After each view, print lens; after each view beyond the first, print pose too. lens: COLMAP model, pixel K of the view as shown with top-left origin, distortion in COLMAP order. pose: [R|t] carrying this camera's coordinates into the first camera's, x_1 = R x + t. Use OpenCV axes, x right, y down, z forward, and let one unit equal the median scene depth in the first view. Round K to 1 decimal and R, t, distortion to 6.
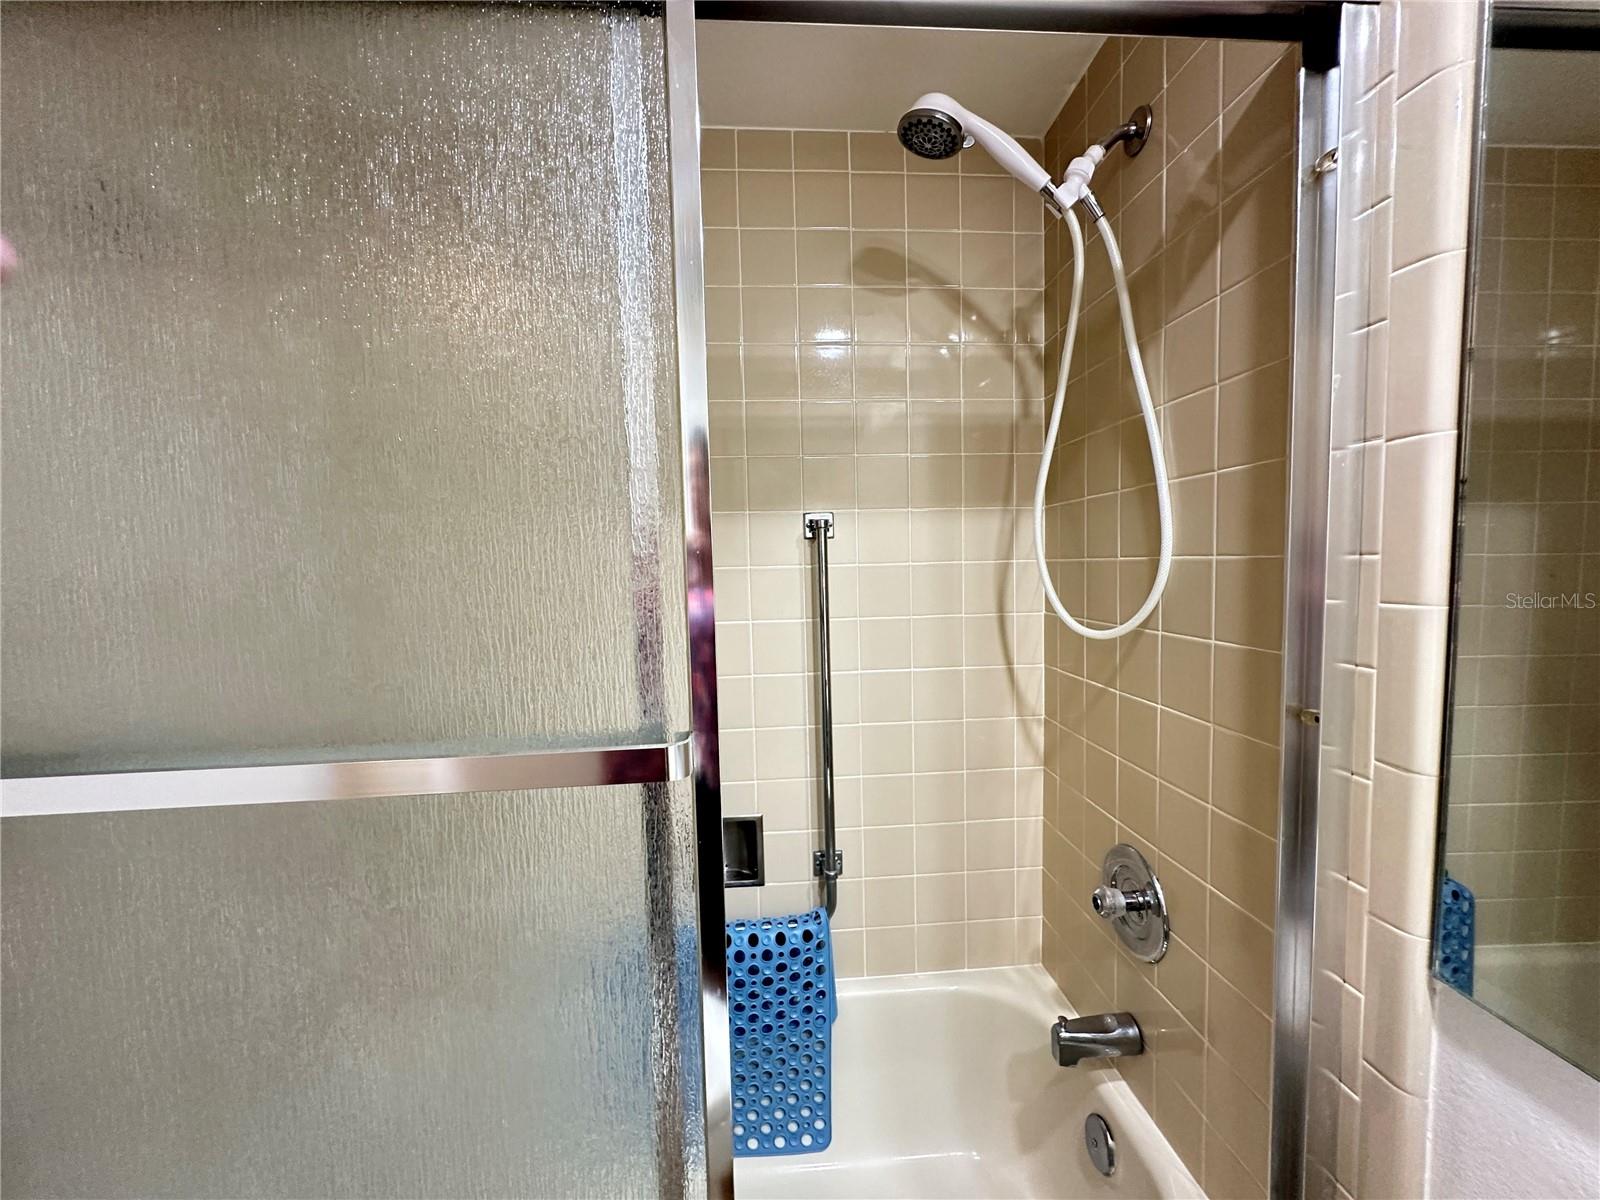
lens RADIAL K [[647.7, 0, 800.1], [0, 647.7, 605.3], [0, 0, 1]] dist [0.000530, 0.000325]
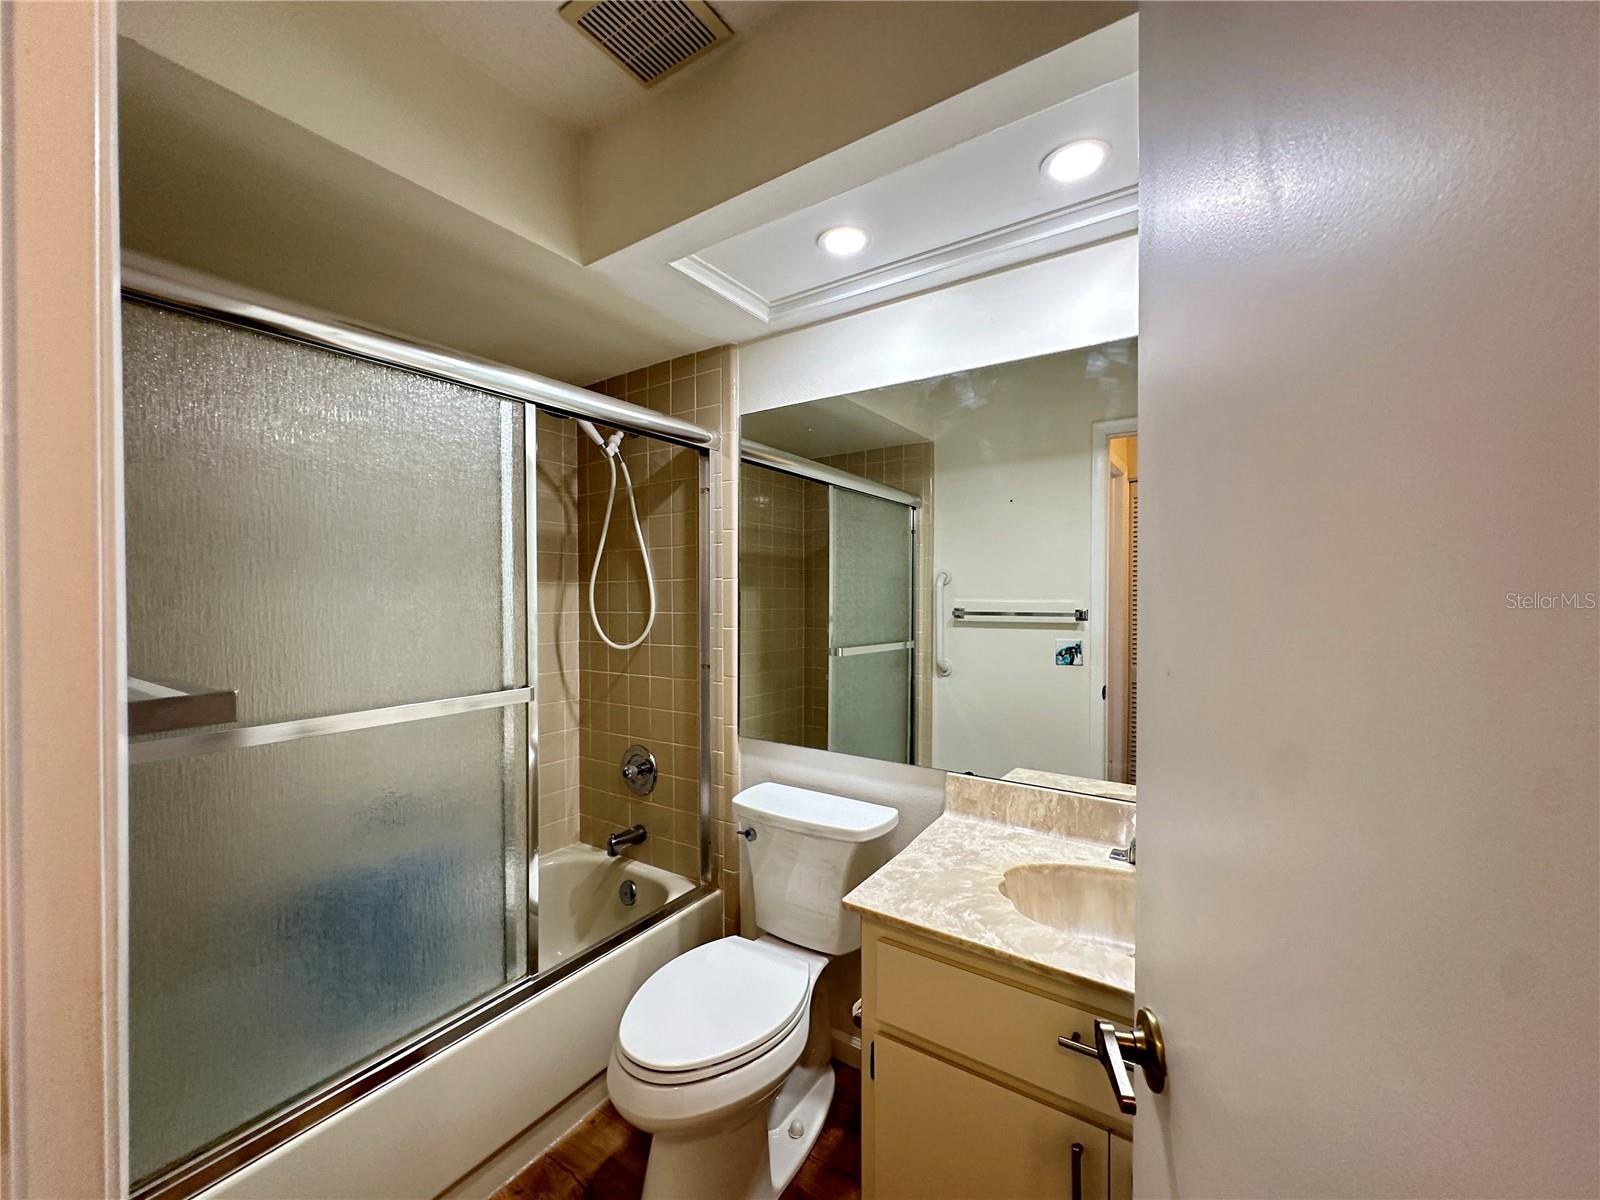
lens RADIAL K [[646.4, 0, 800.0], [0, 646.4, 600.0], [0, 0, 1]] dist [-0.000968, 0.000486]
pose [[0.626366, 0.020560, 0.779258, -0.891673], [0.042823, 0.997235, -0.060733, 0.046453], [-0.778352, 0.071412, 0.623753, -0.852471]]
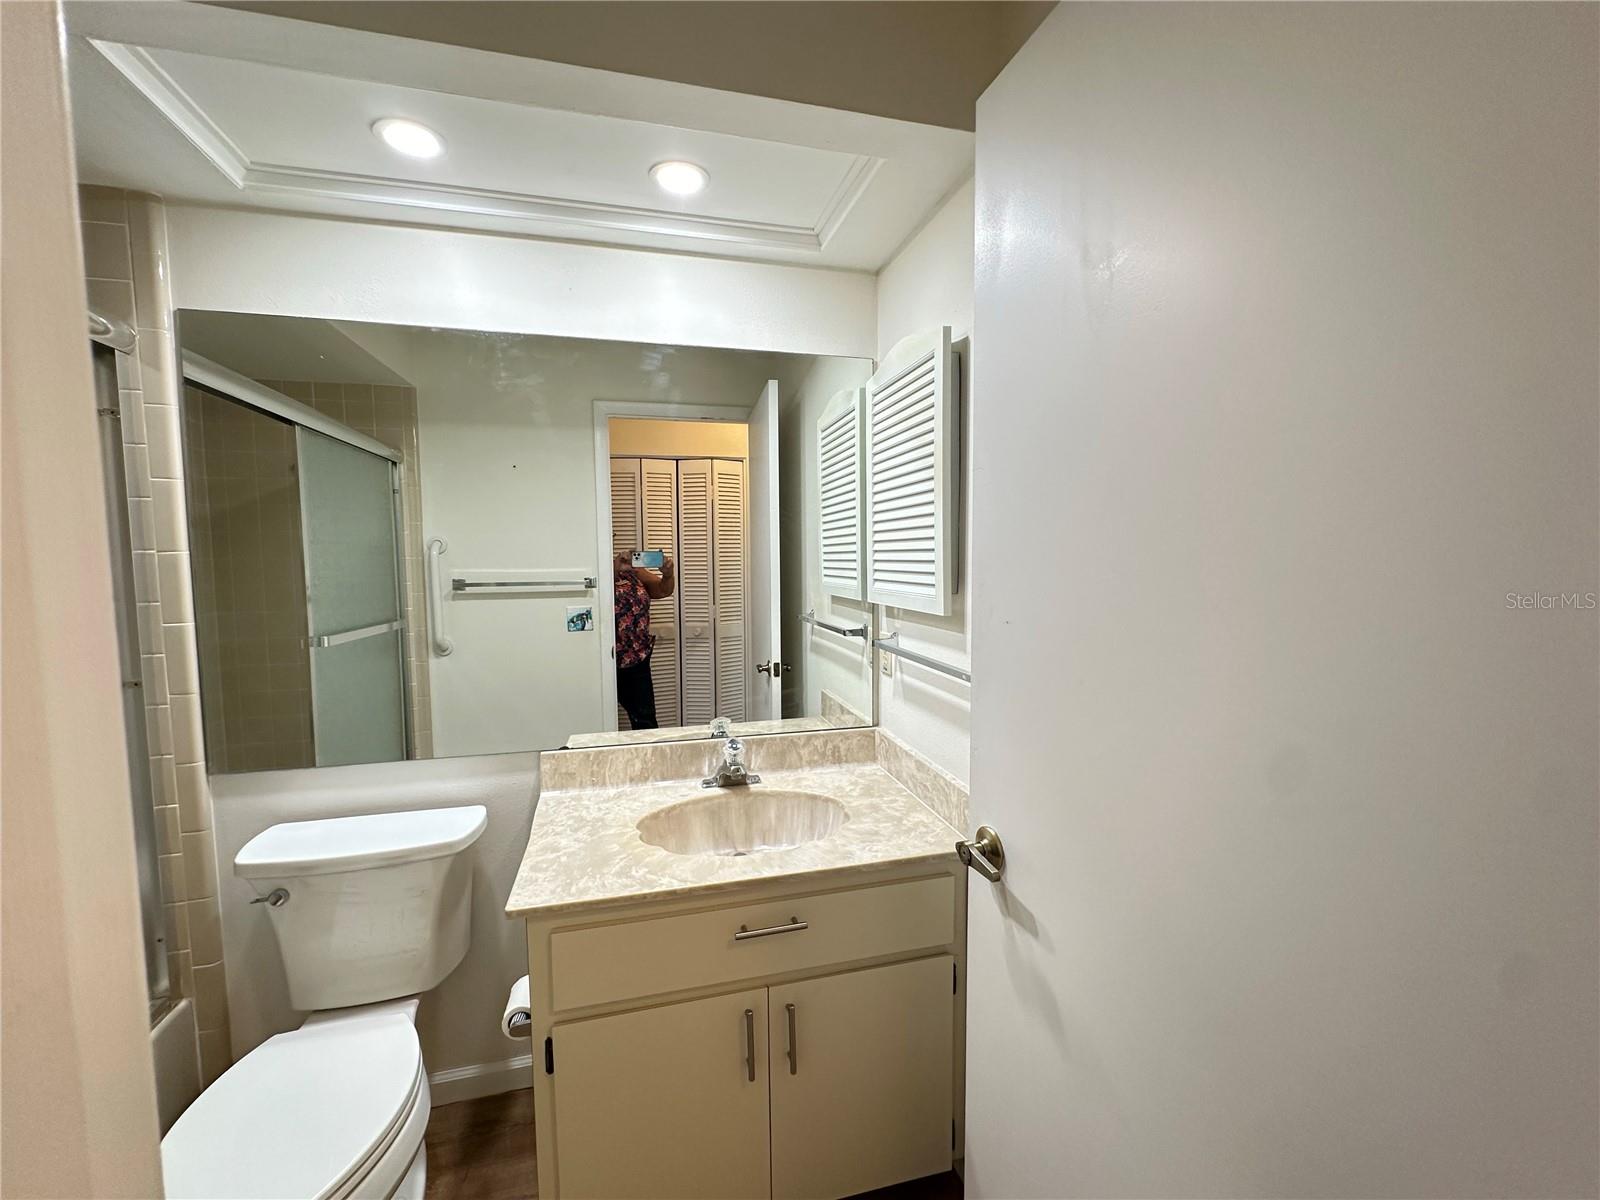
lens RADIAL K [[646.4, 0, 800.0], [0, 646.4, 600.0], [0, 0, 1]] dist [-0.000968, 0.000486]
pose [[-0.174517, -0.040093, 0.983838, -1.041109], [0.088686, 0.994470, 0.056257, -0.008784], [-0.980652, 0.097070, -0.169996, -0.484363]]
